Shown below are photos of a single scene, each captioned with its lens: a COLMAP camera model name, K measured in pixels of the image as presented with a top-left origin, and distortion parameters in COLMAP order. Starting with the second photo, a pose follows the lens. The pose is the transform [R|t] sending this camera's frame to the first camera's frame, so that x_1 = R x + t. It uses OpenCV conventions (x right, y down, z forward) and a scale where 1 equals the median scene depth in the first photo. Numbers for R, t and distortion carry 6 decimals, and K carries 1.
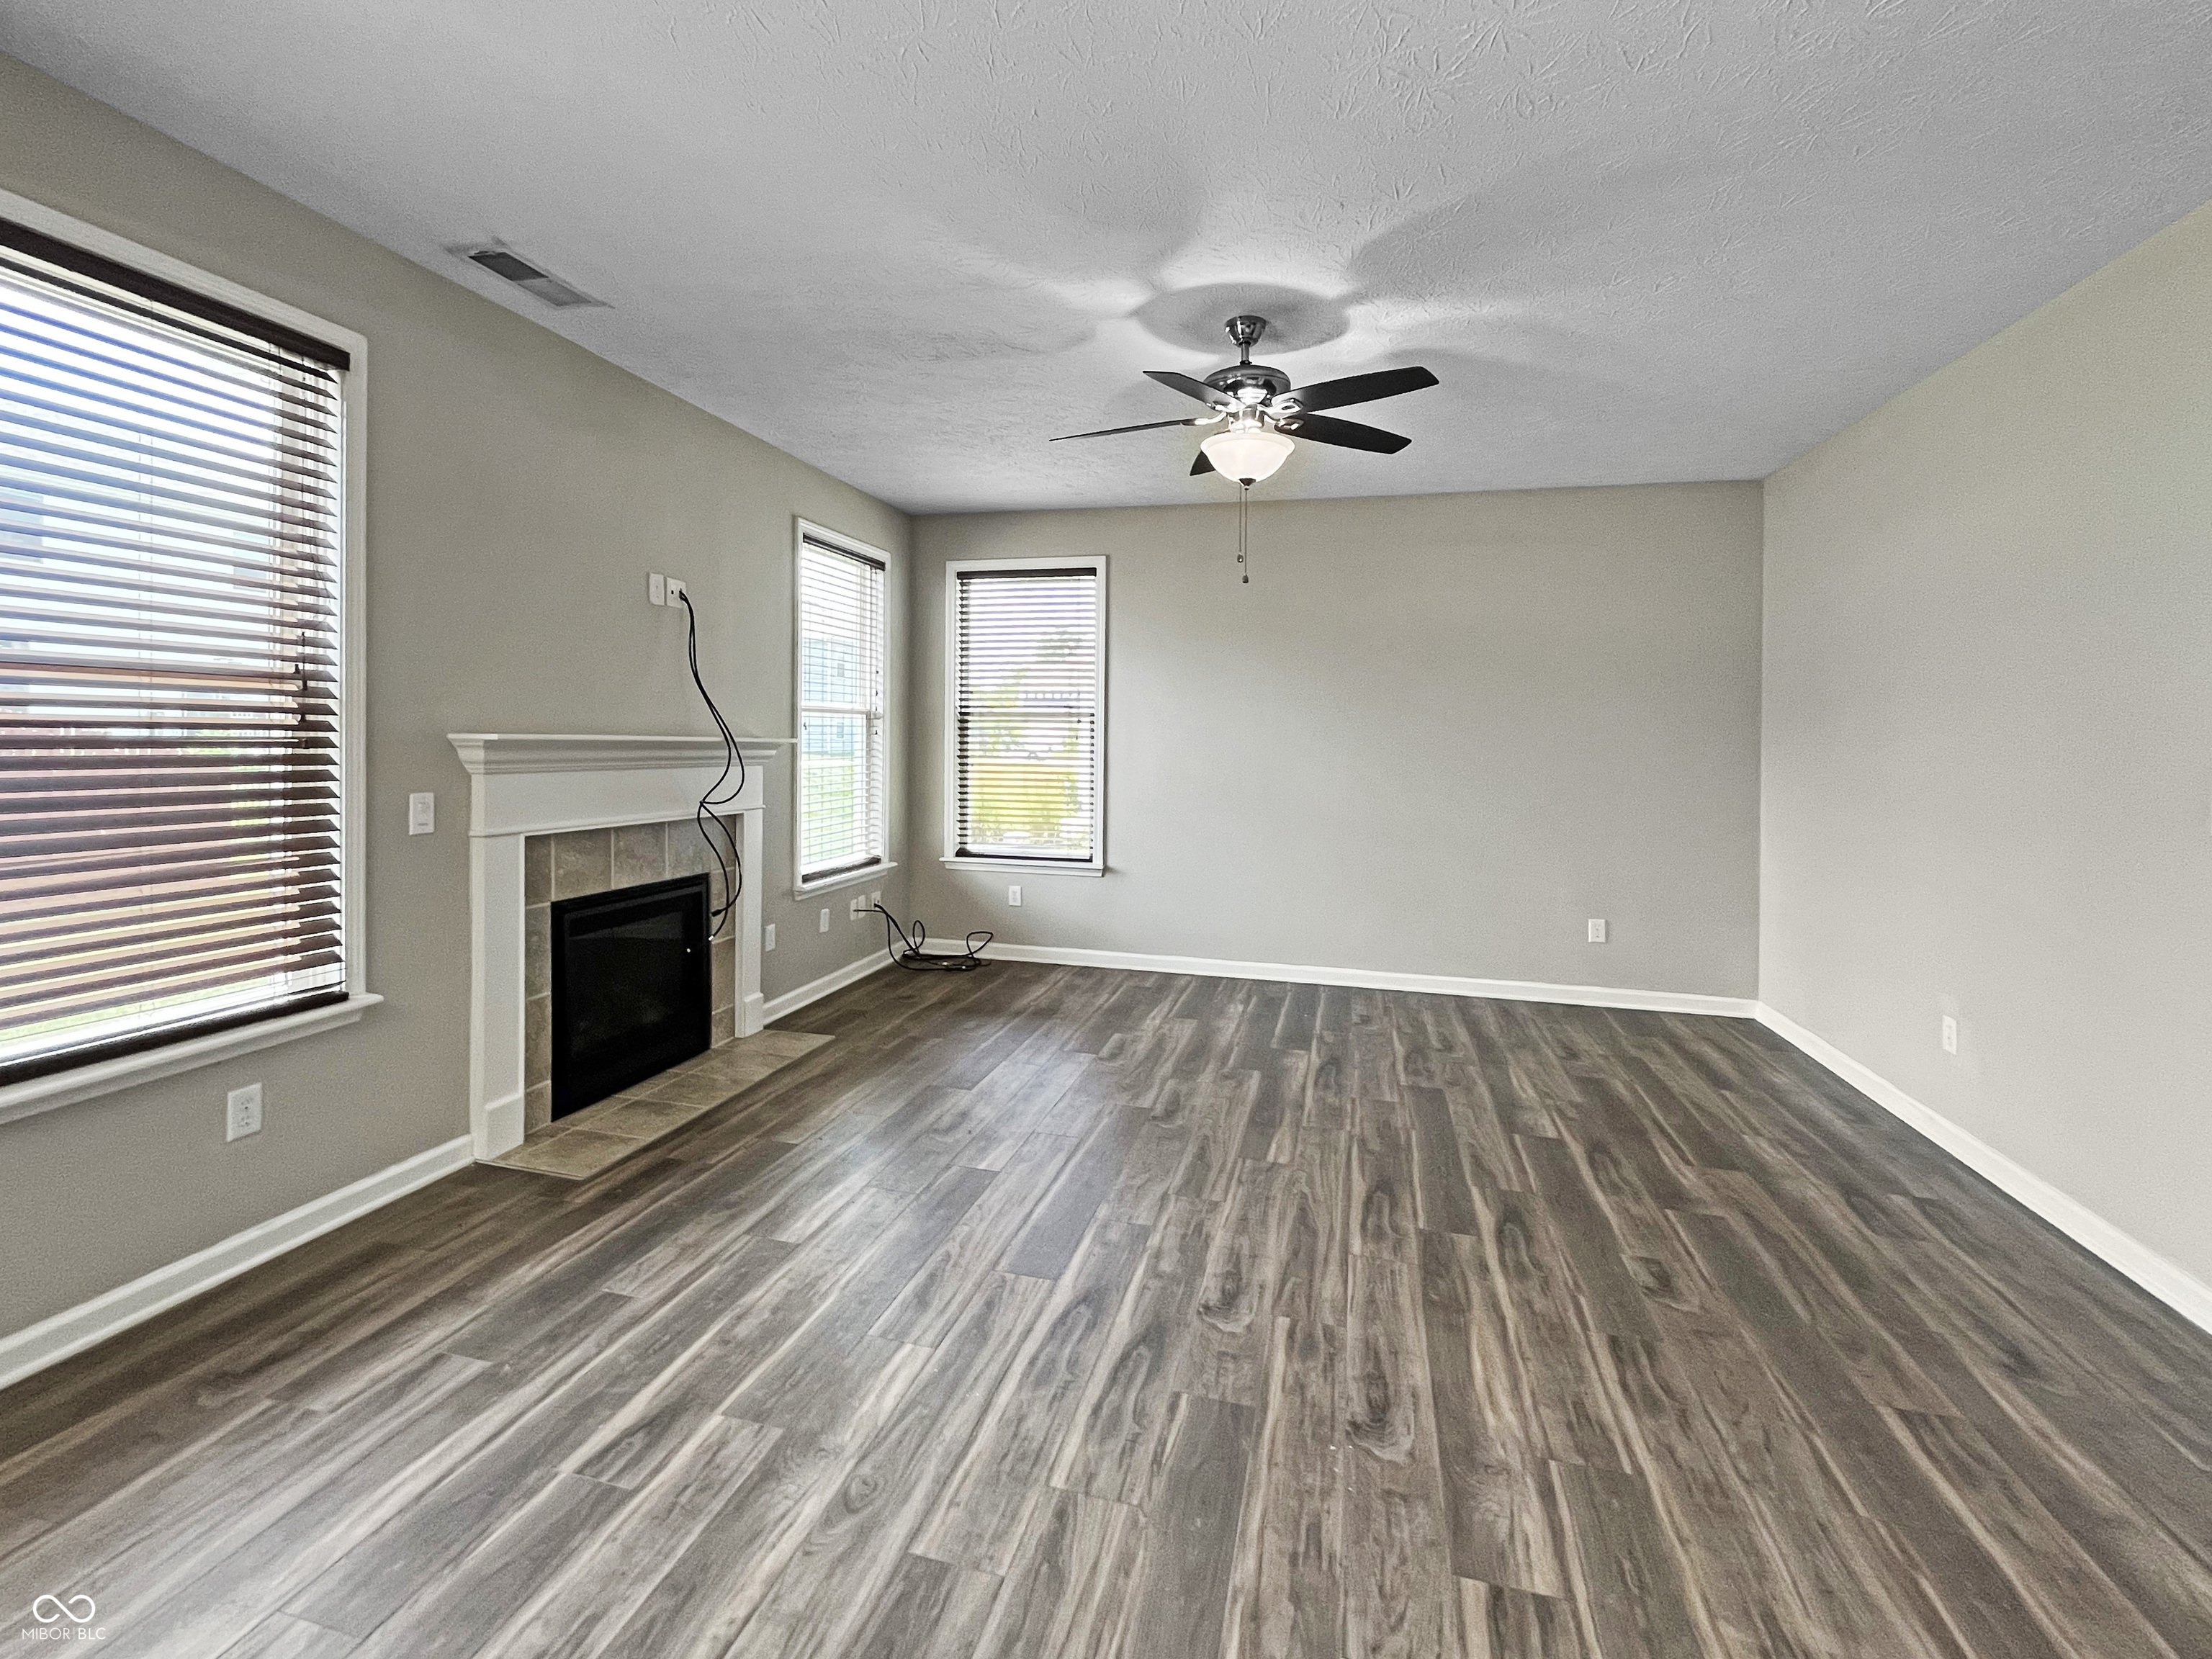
lens RADIAL K [[999.9, 0, 1092.6], [0, 999.9, 752.6], [0, 0, 1]] dist [0.004621, 0.000365]
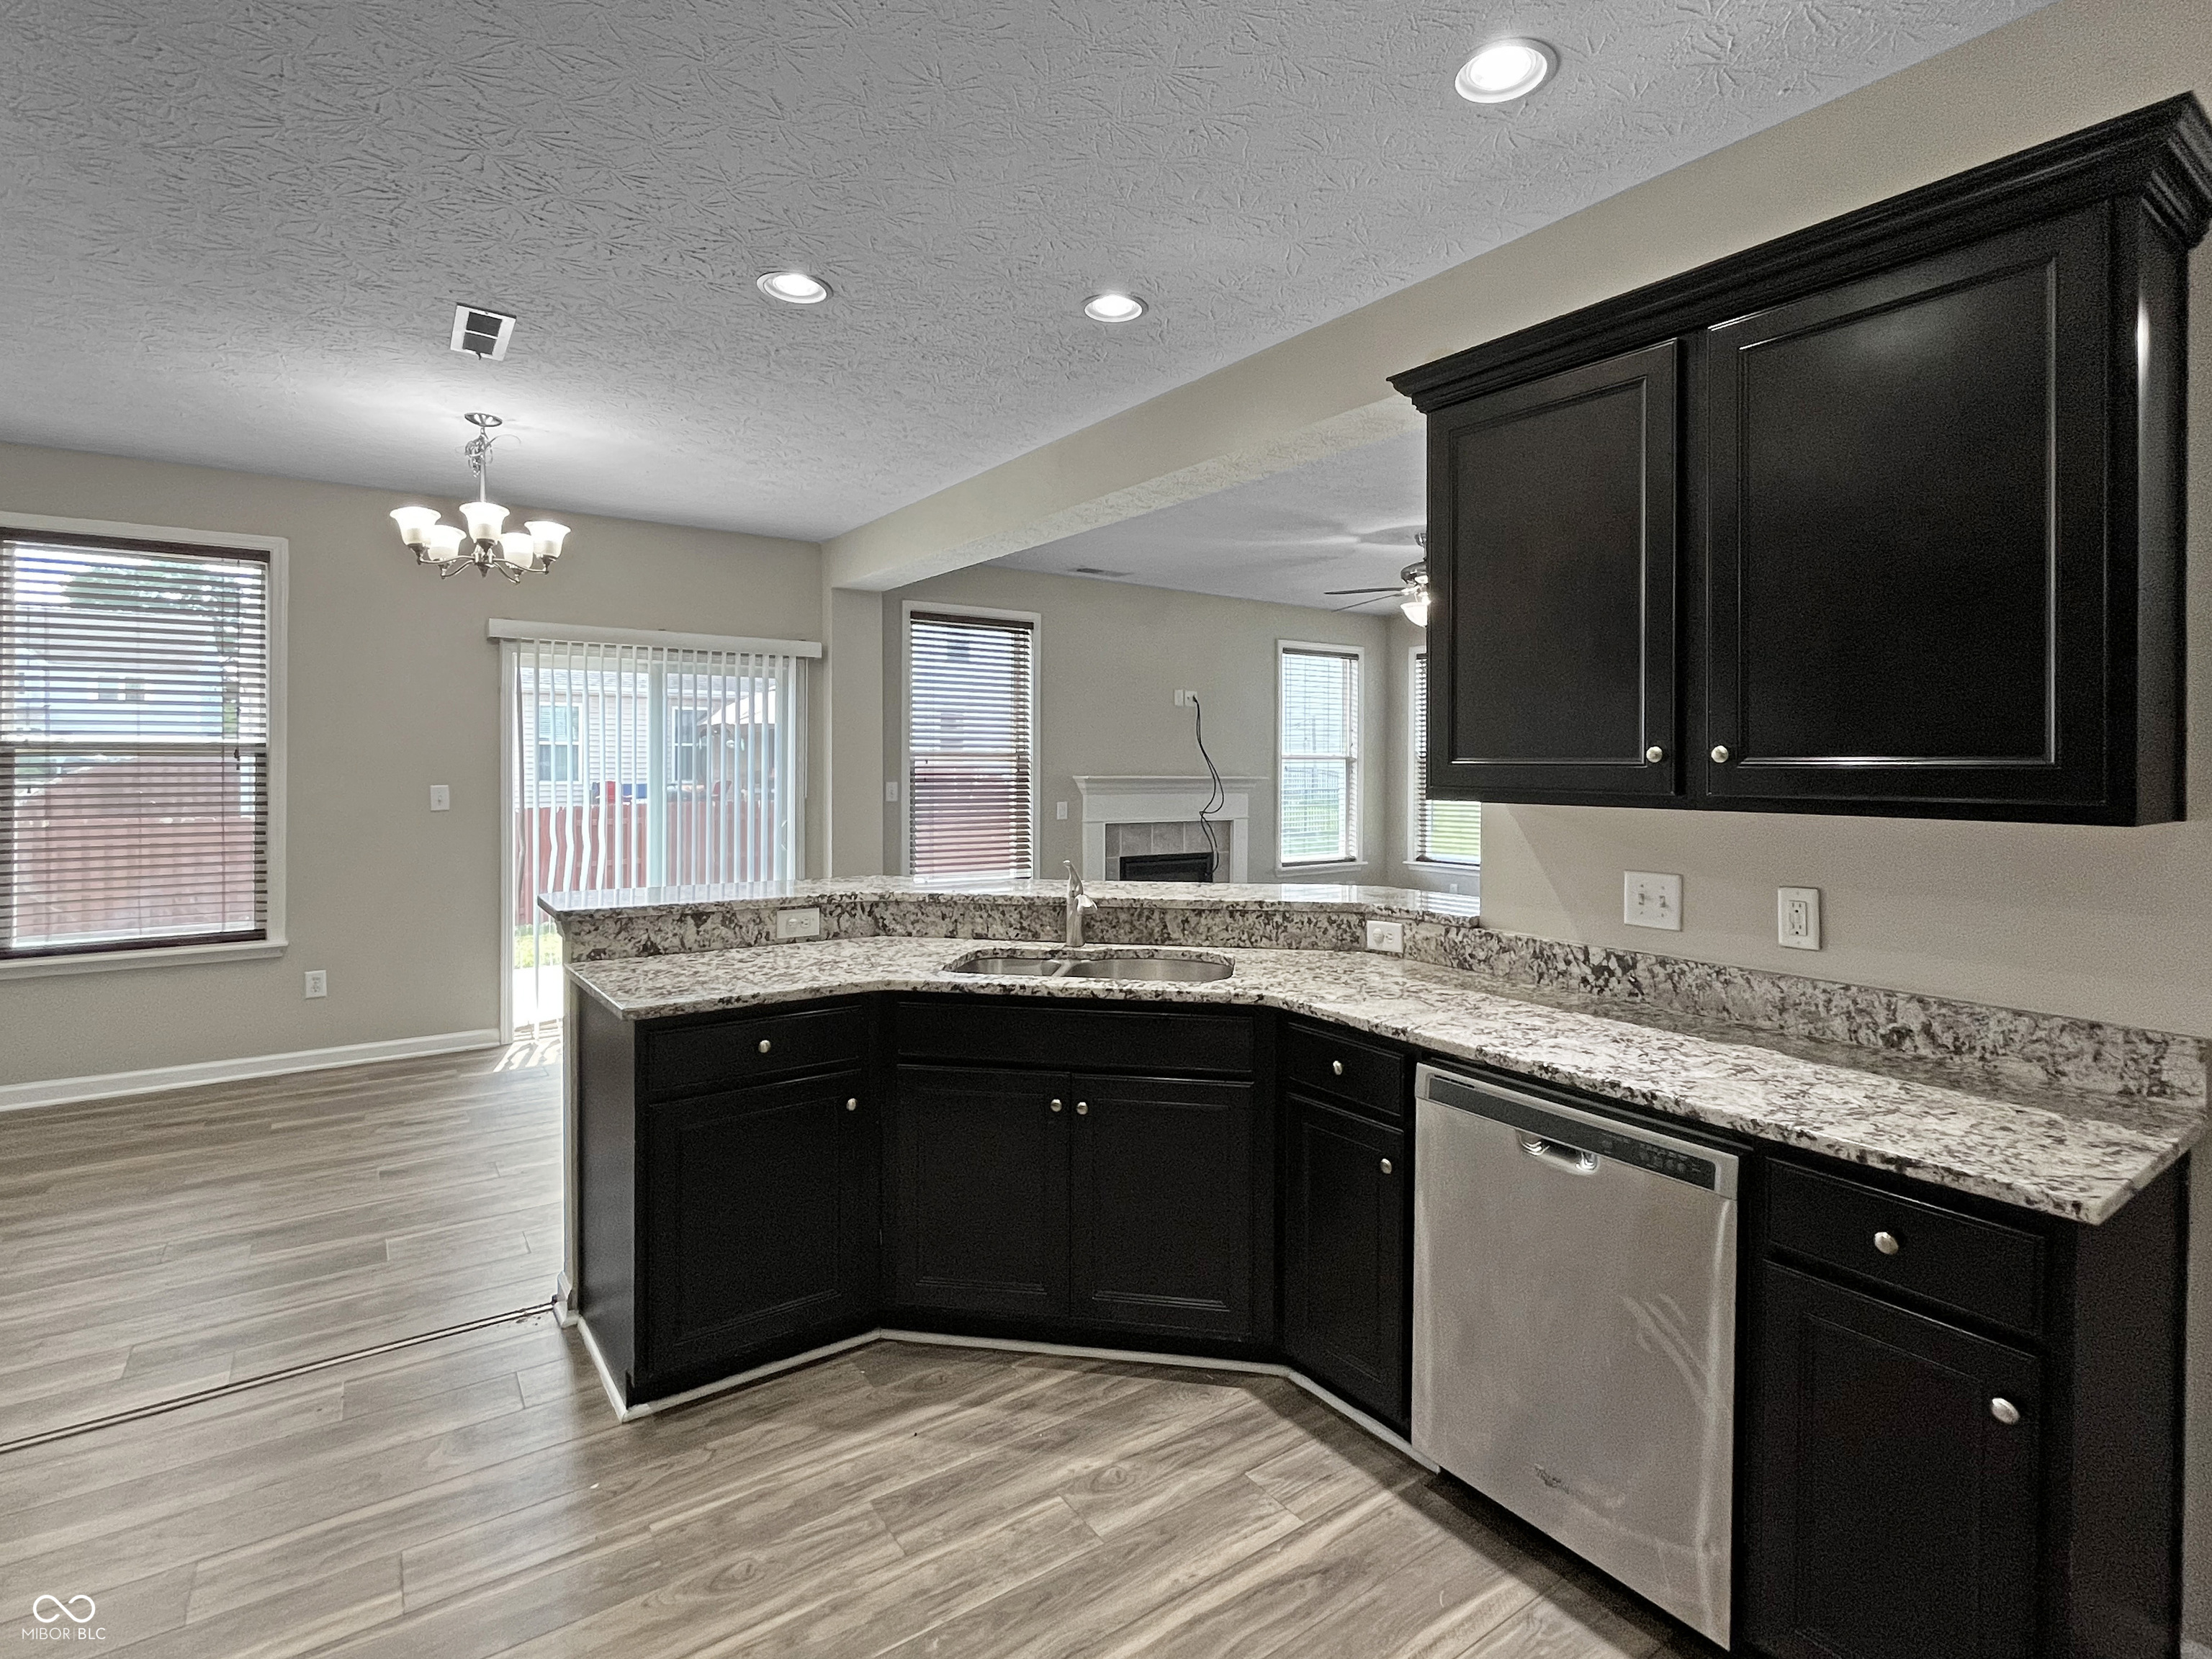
lens RADIAL K [[1053.4, 0, 1102.9], [0, 1053.4, 823.8], [0, 0, 1]] dist [0.000116, 0.000200]
pose [[0.766697, 0.030112, -0.641303, 0.726773], [-0.005679, 0.999179, 0.040126, -0.005123], [0.641984, -0.027122, 0.766238, -0.607615]]
